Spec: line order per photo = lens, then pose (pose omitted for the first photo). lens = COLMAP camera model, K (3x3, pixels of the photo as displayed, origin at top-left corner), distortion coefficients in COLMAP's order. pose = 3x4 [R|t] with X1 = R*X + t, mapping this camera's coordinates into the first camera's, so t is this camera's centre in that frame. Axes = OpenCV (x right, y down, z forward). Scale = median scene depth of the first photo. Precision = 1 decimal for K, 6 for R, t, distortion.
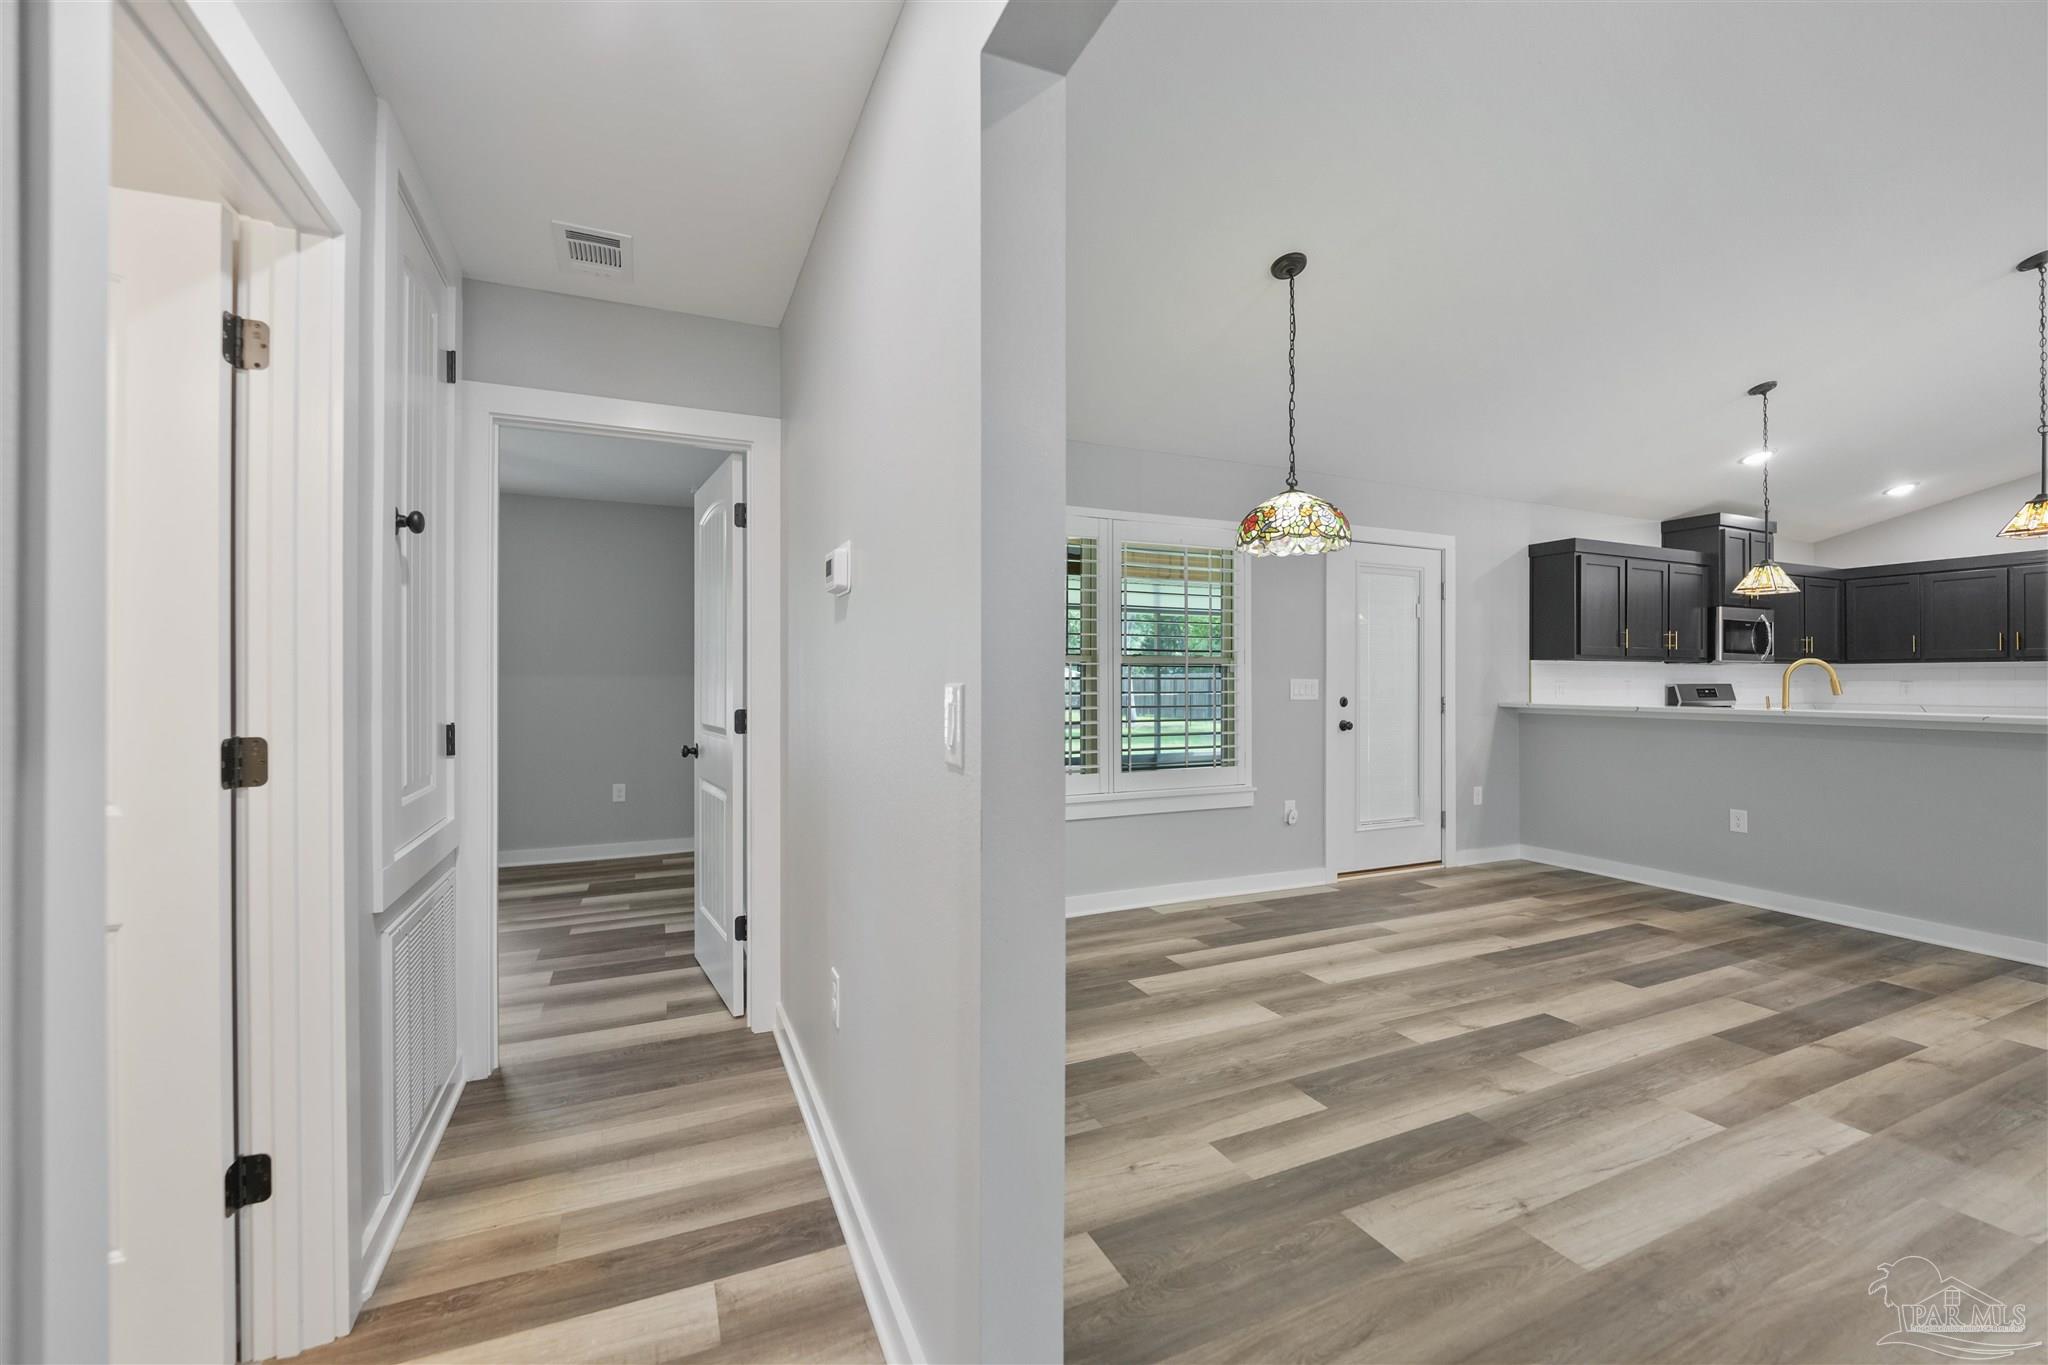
lens RADIAL K [[829.4, 0, 1026.7], [0, 829.4, 680.8], [0, 0, 1]] dist [-0.003949, -0.004986]
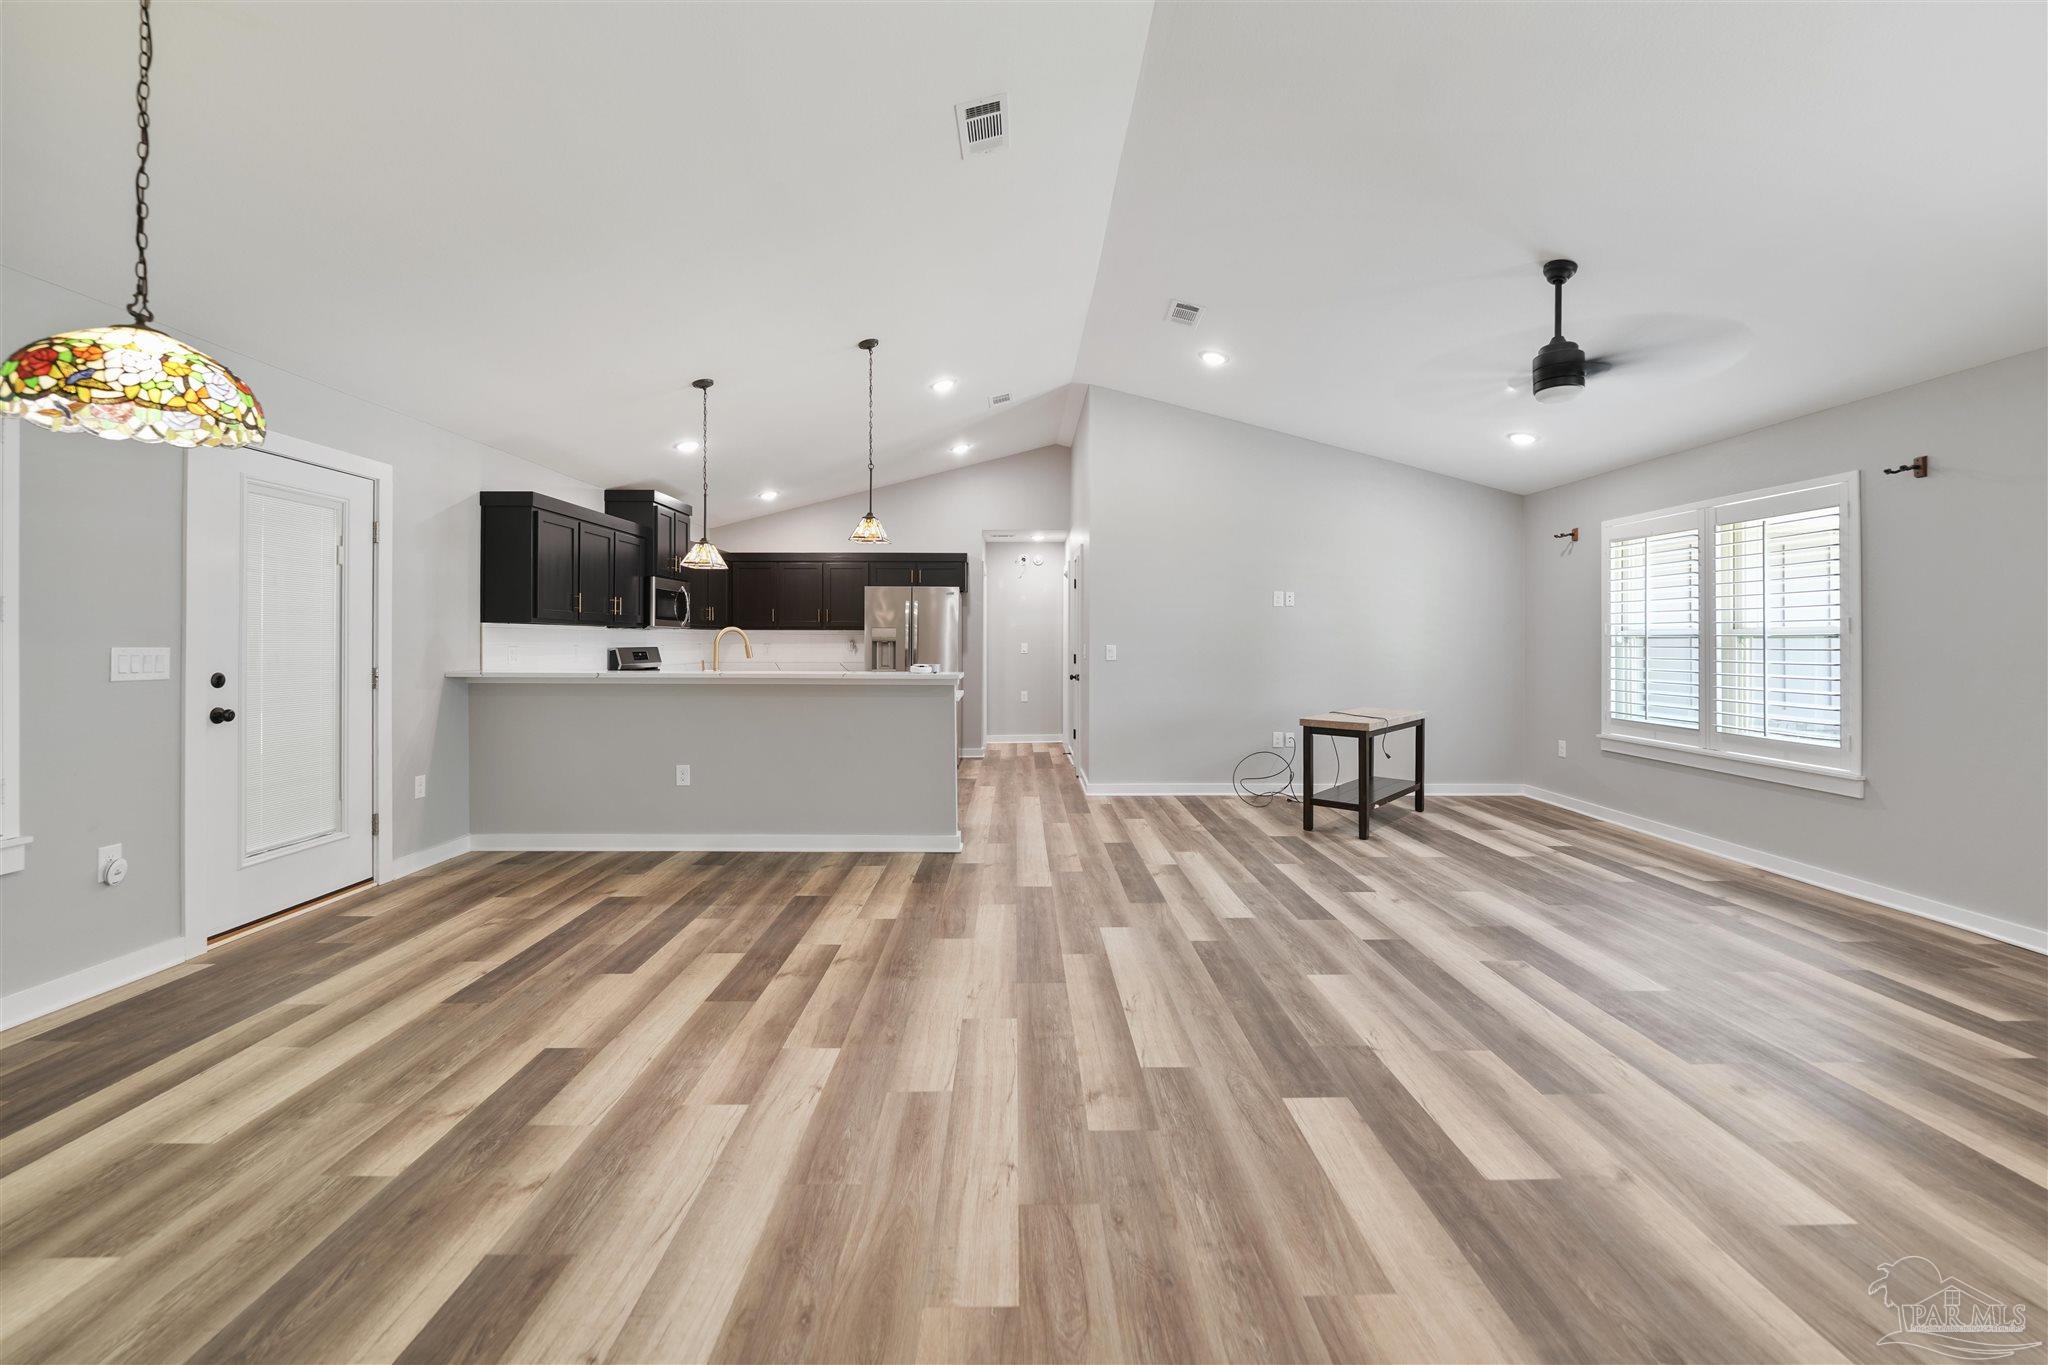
lens RADIAL K [[846.5, 0, 1023.9], [0, 846.5, 636.1], [0, 0, 1]] dist [-0.008382, -0.000738]
pose [[0.403372, 0.004209, 0.915026, 0.034309], [-0.000091, 0.999990, -0.004559, -0.011614], [-0.915036, 0.001756, 0.403368, 0.190650]]
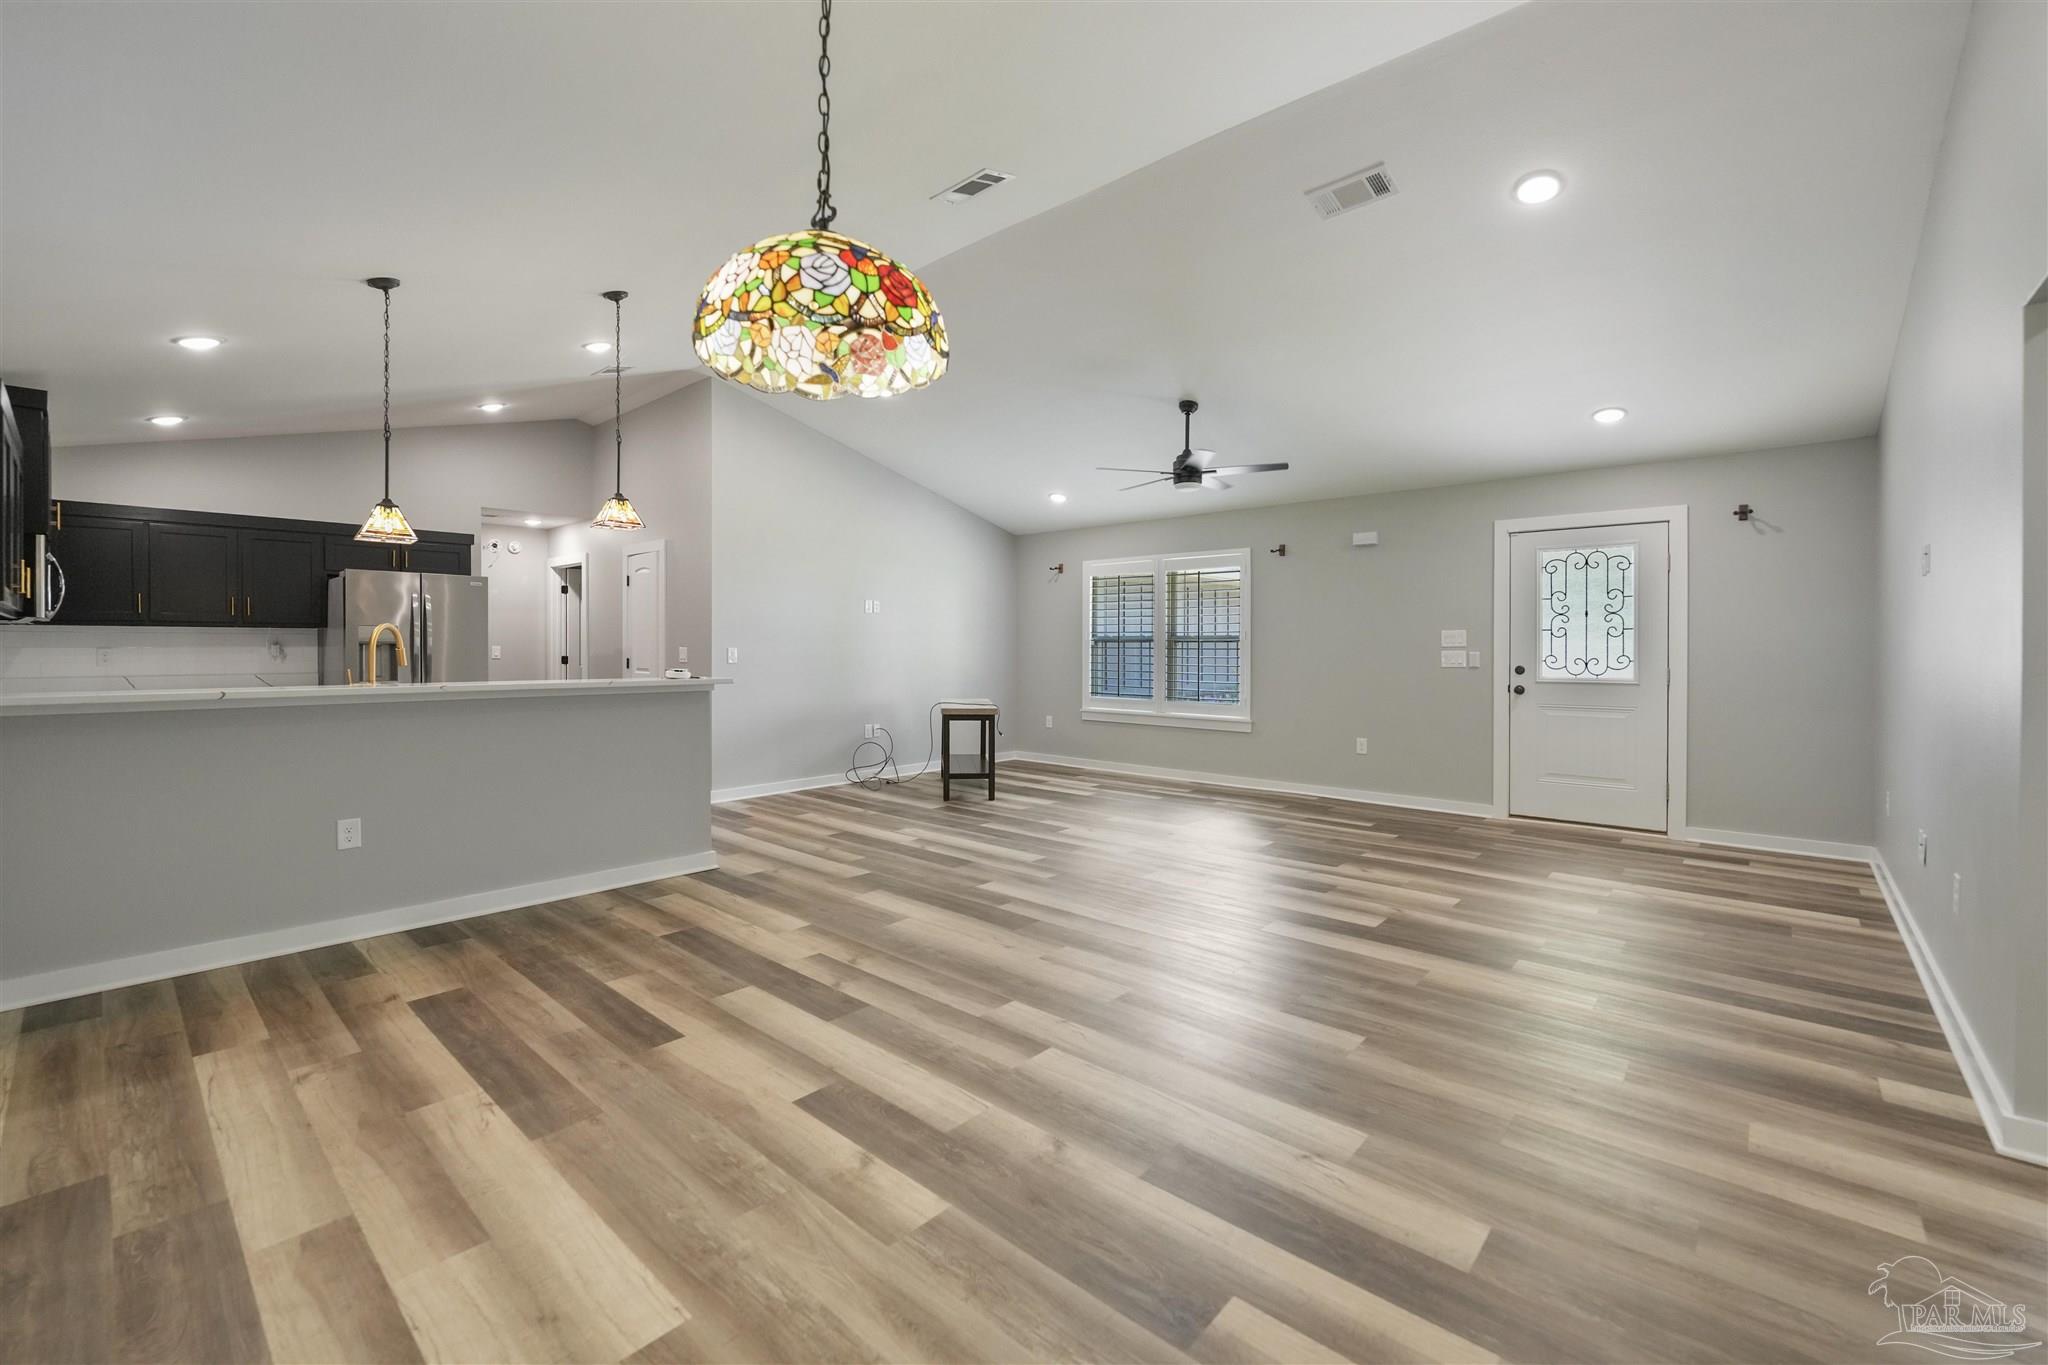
lens RADIAL K [[850.5, 0, 1015.2], [0, 850.5, 648.5], [0, 0, 1]] dist [-0.009651, -0.000363]
pose [[-0.398103, -0.005062, 0.917327, -0.135465], [-0.001404, 0.999987, 0.004909, -0.008332], [-0.917340, 0.000666, -0.398105, 1.020038]]
